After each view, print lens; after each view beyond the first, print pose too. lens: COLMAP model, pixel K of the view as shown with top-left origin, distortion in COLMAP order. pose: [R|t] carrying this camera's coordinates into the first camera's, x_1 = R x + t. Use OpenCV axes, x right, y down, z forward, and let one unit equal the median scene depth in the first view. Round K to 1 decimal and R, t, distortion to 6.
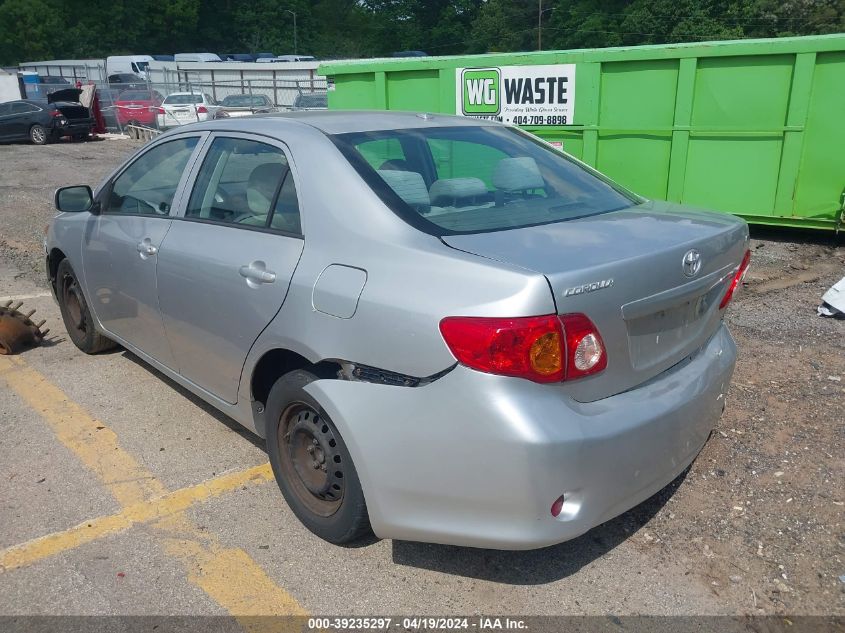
lens RADIAL K [[651.2, 0, 422.3], [0, 651.2, 328.8], [0, 0, 1]] dist [-0.000186, -0.003003]
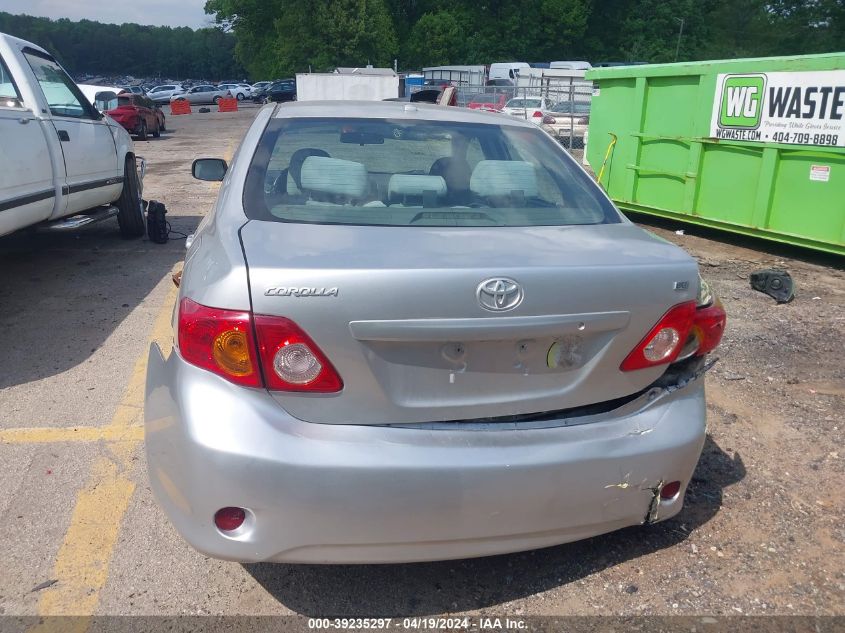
lens RADIAL K [[657.6, 0, 422.5], [0, 657.6, 316.5], [0, 0, 1]] dist [0.014850, -0.005170]
pose [[0.869712, 0.190031, -0.455511, 0.181325], [-0.204390, 0.978723, 0.018061, -0.017964], [0.449251, 0.077394, 0.890047, 0.061482]]
